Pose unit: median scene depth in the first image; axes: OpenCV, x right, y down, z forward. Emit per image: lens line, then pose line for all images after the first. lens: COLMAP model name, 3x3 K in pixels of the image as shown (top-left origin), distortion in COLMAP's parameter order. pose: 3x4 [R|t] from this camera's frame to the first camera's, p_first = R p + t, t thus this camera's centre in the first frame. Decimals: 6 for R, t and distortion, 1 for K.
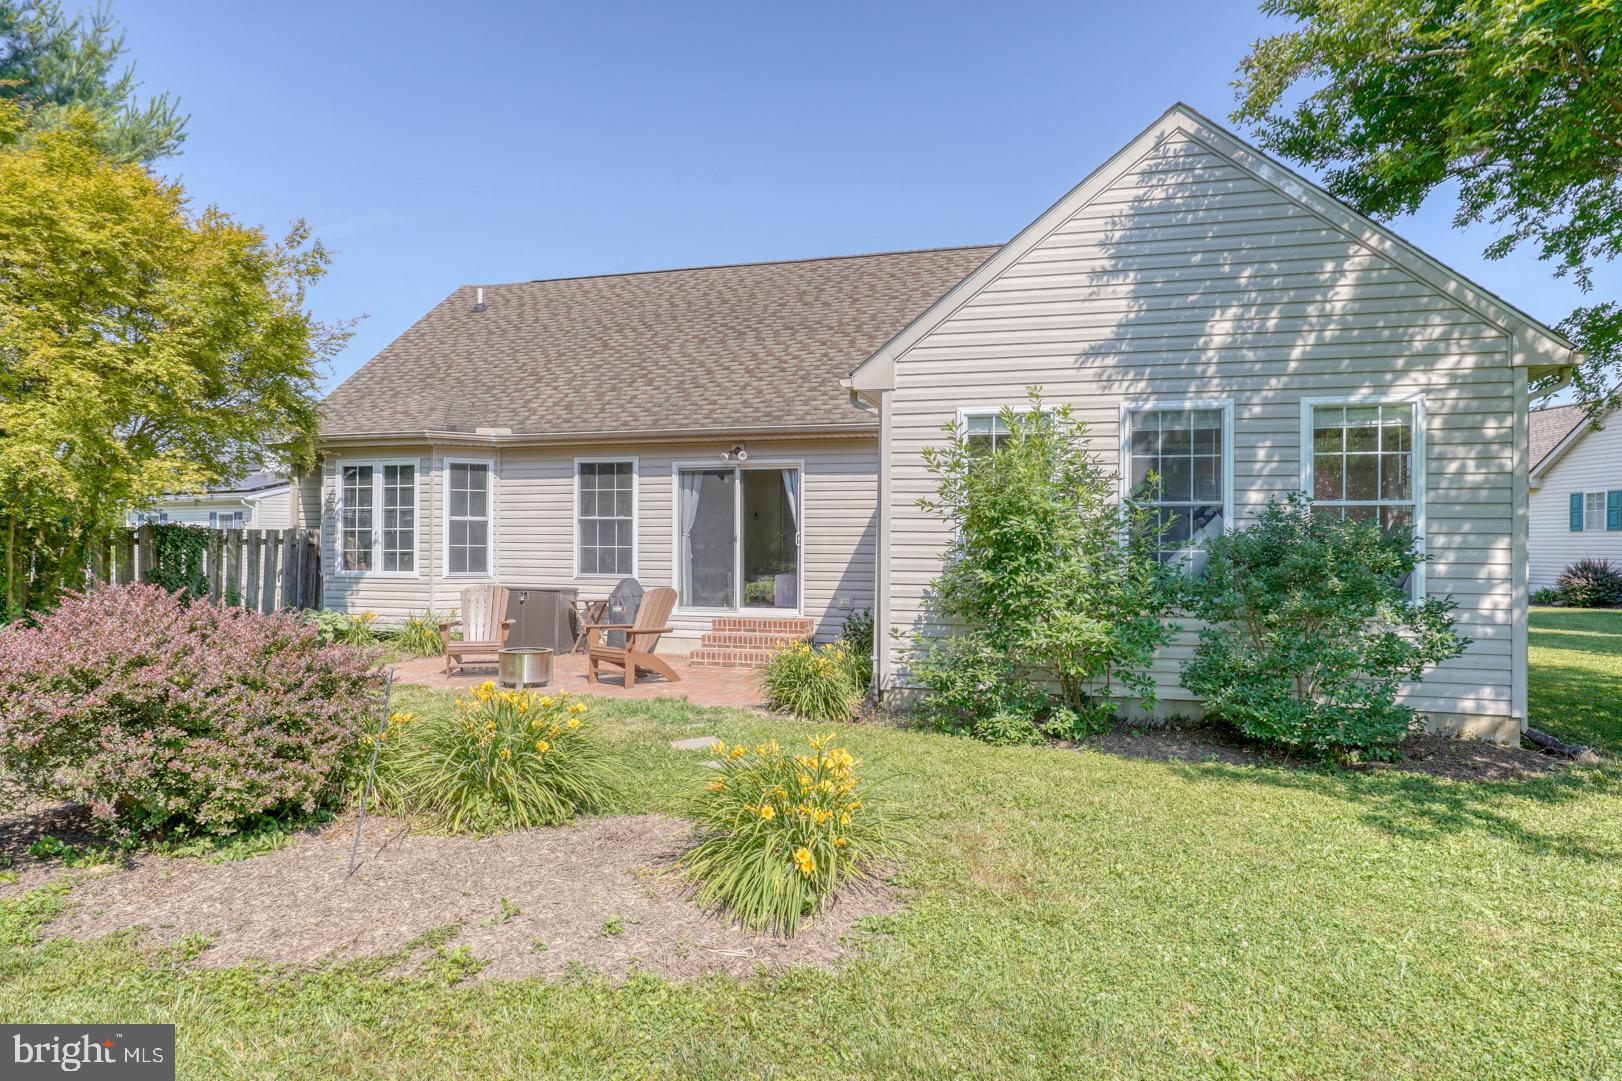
lens RADIAL K [[1025.1, 0, 811.8], [0, 1025.1, 546.3], [0, 0, 1]] dist [-0.004707, -0.001832]
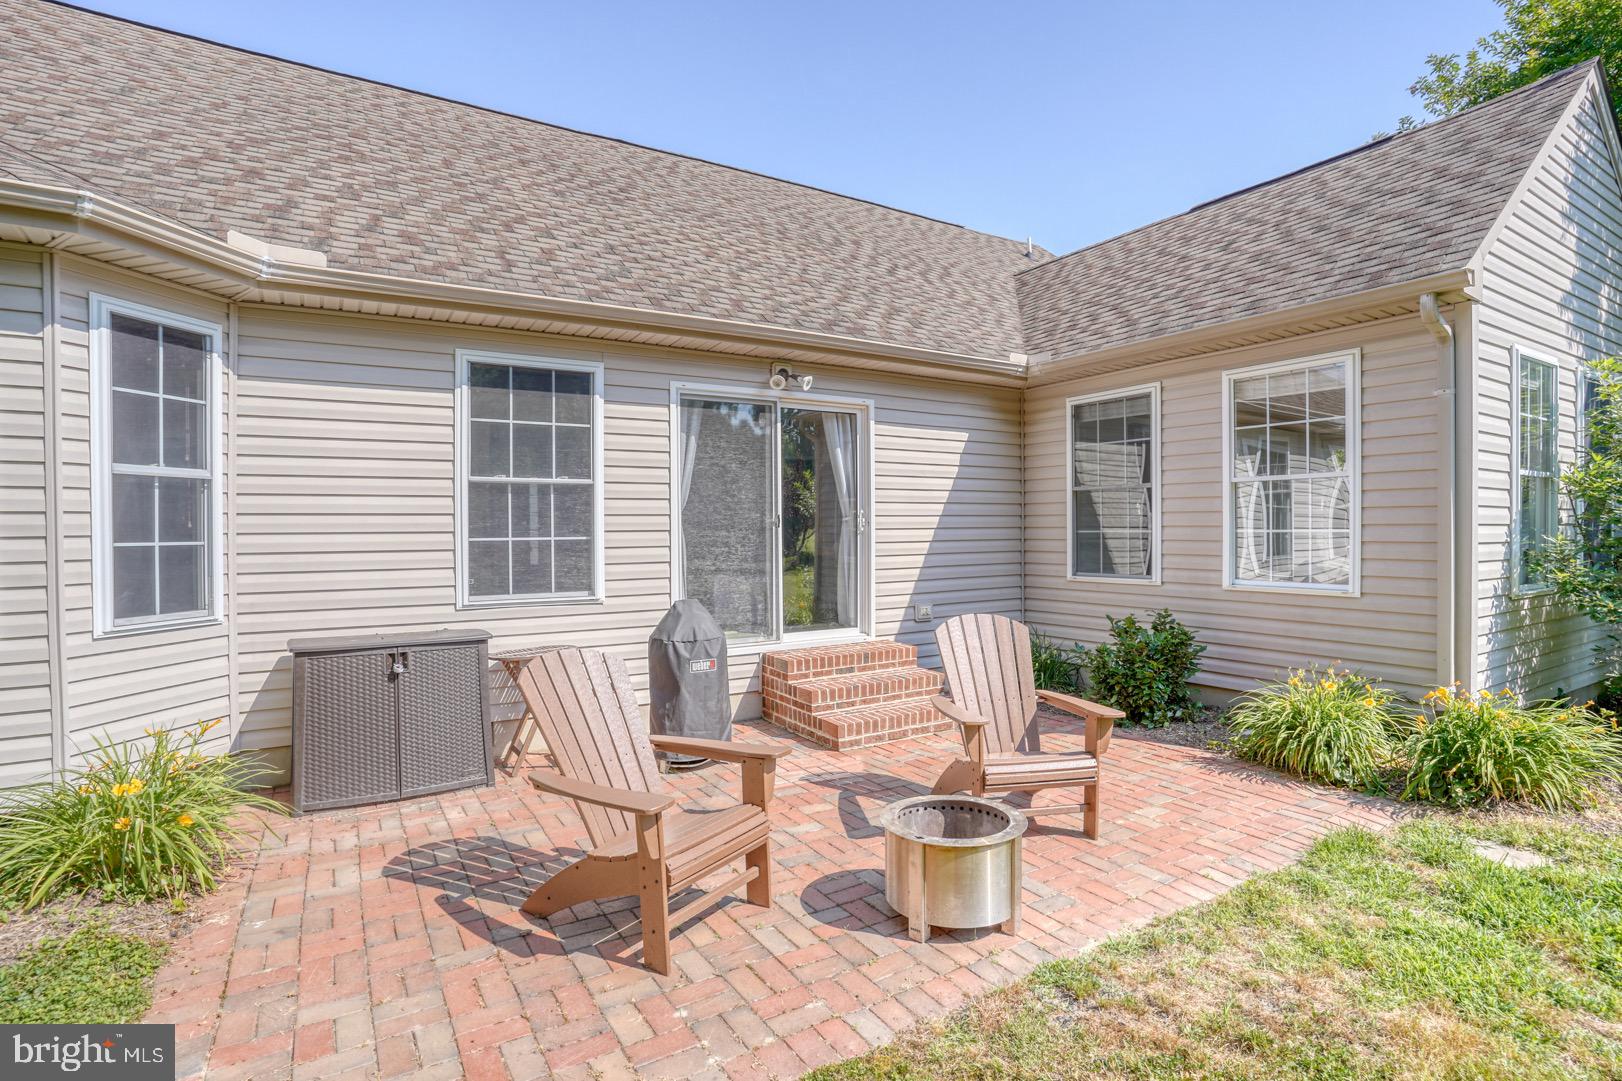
lens RADIAL K [[836.7, 0, 809.6], [0, 836.7, 530.5], [0, 0, 1]] dist [-0.040609, 0.012884]
pose [[0.647124, -0.012005, 0.762290, -0.419784], [0.013337, 0.999901, 0.004426, -0.003710], [-0.762268, 0.007302, 0.647221, 0.642364]]
